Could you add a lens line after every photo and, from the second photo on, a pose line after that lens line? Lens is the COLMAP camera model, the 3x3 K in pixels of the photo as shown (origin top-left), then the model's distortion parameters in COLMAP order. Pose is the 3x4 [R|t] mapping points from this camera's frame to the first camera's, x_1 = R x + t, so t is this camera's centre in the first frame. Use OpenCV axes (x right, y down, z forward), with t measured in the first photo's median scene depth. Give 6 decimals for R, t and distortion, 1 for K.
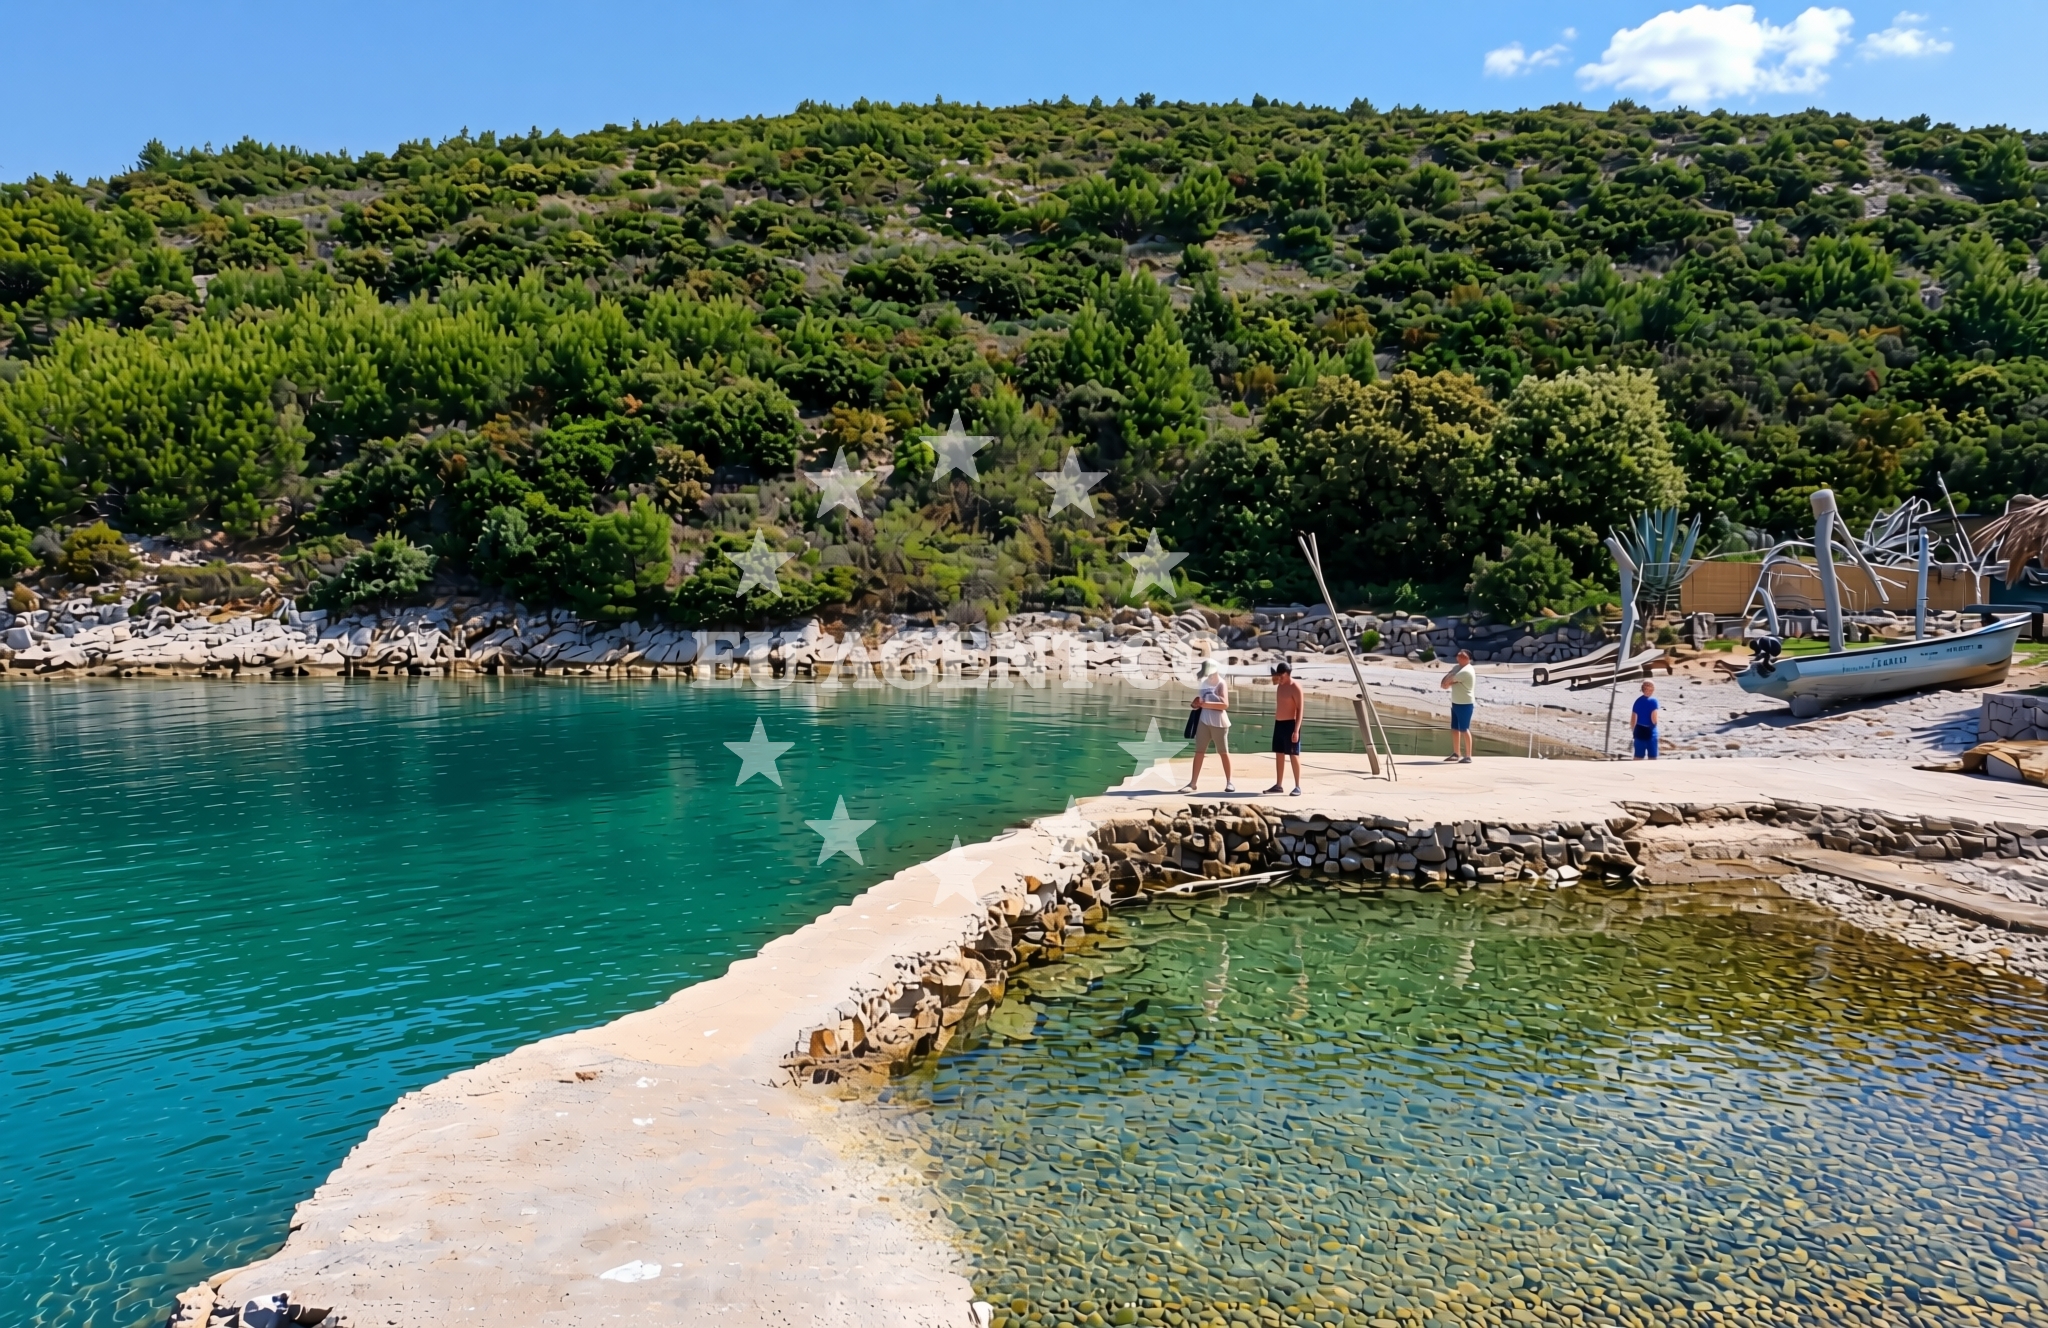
lens RADIAL K [[1317.1, 0, 978.3], [0, 1317.1, 658.7], [0, 0, 1]] dist [0.001150, -0.001140]
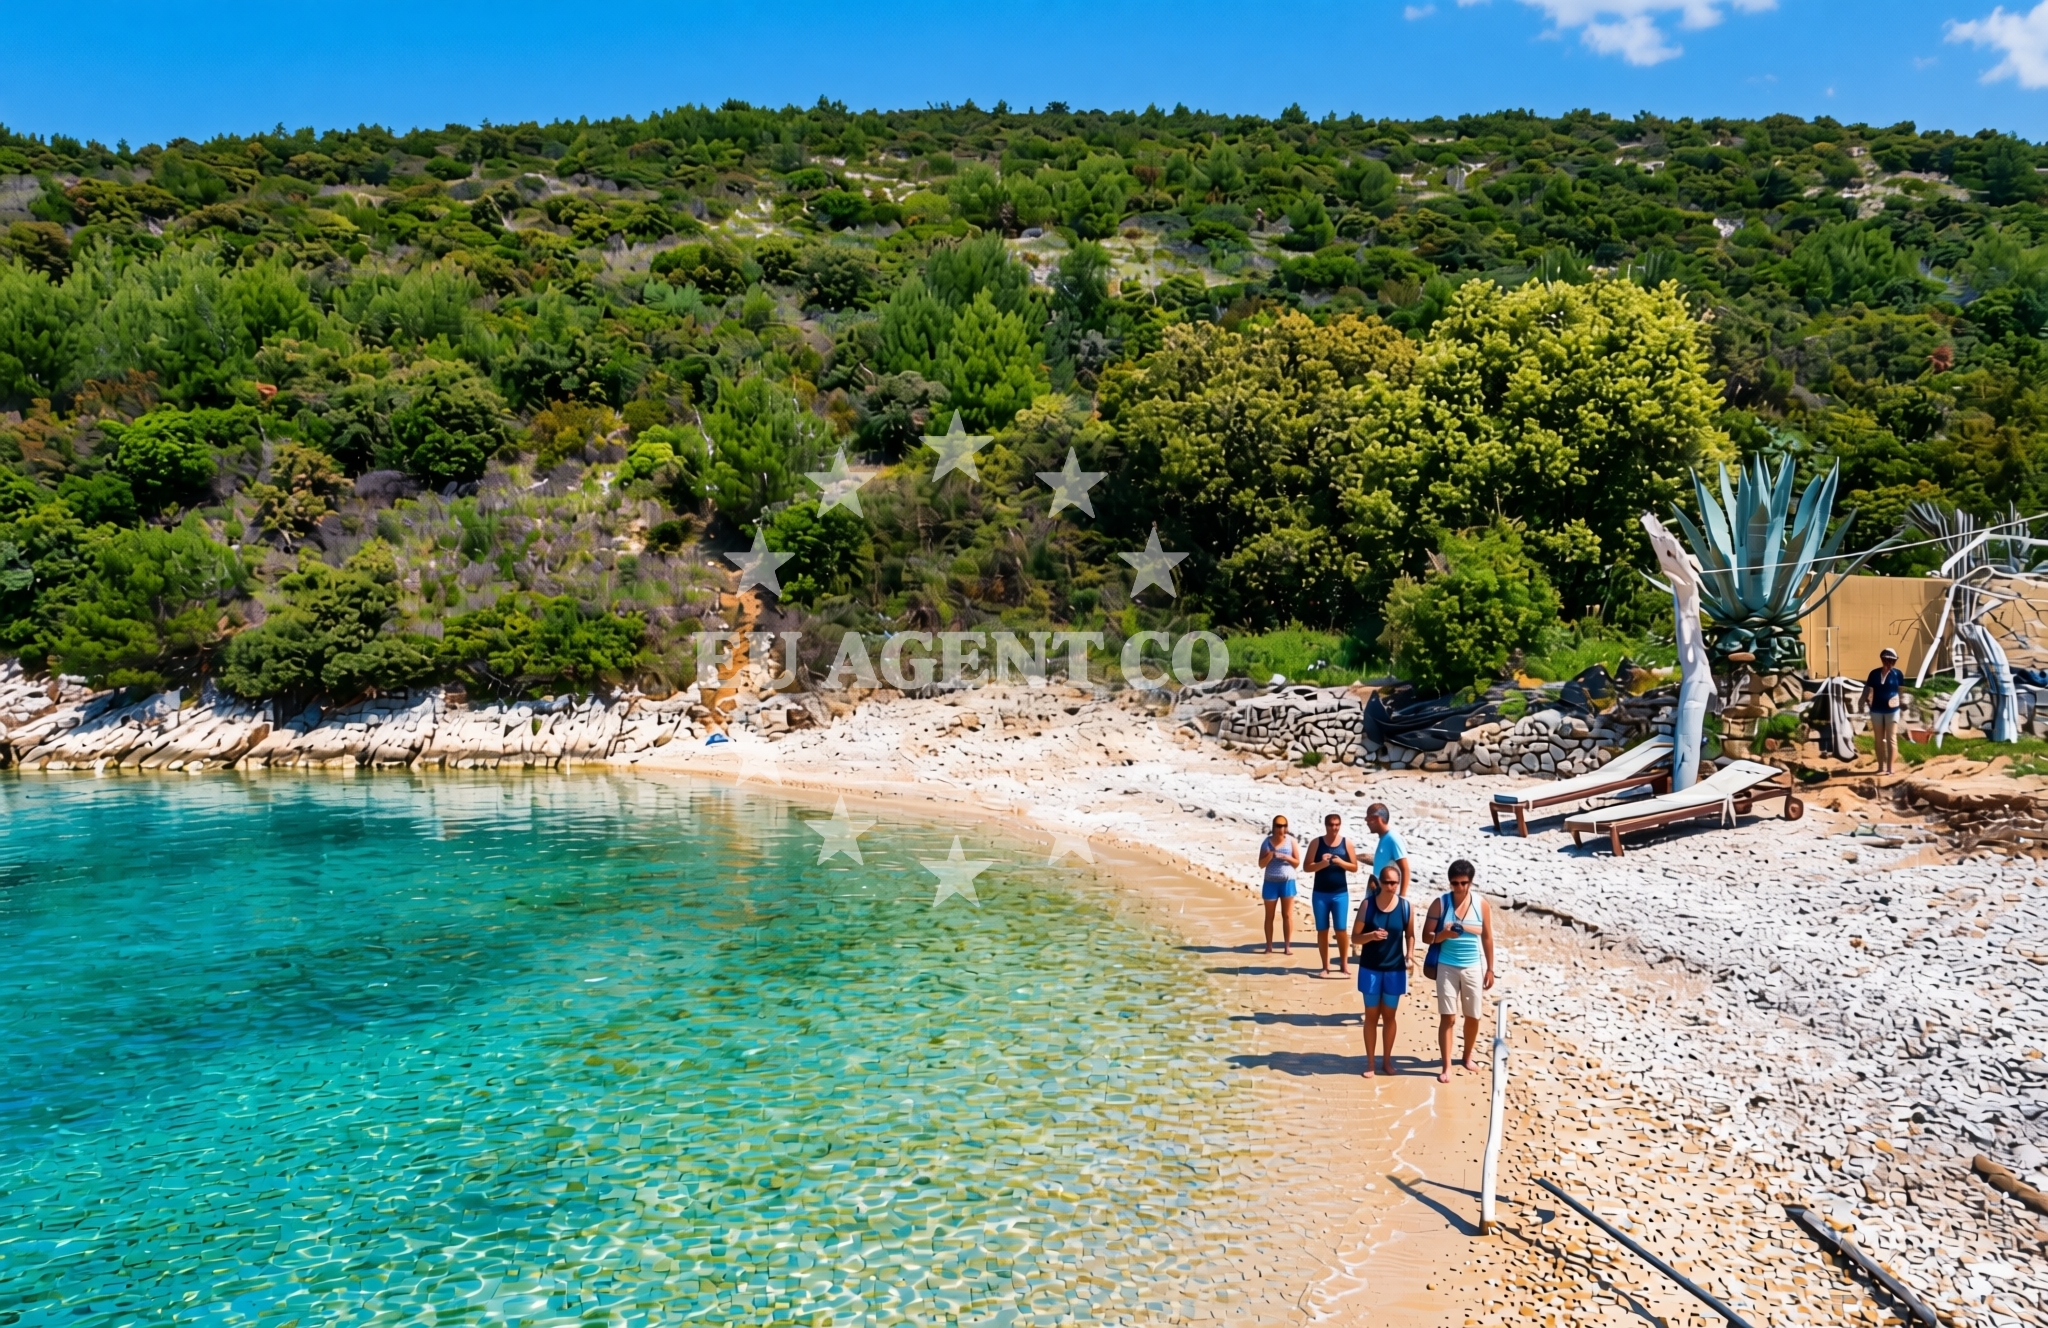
lens RADIAL K [[1332.7, 0, 1030.7], [0, 1332.7, 677.5], [0, 0, 1]] dist [-0.012964, -0.002379]
pose [[0.997809, 0.001880, 0.066132, 0.083278], [0.000694, 0.999244, -0.038878, -0.006197], [-0.066155, 0.038839, 0.997053, 0.197833]]
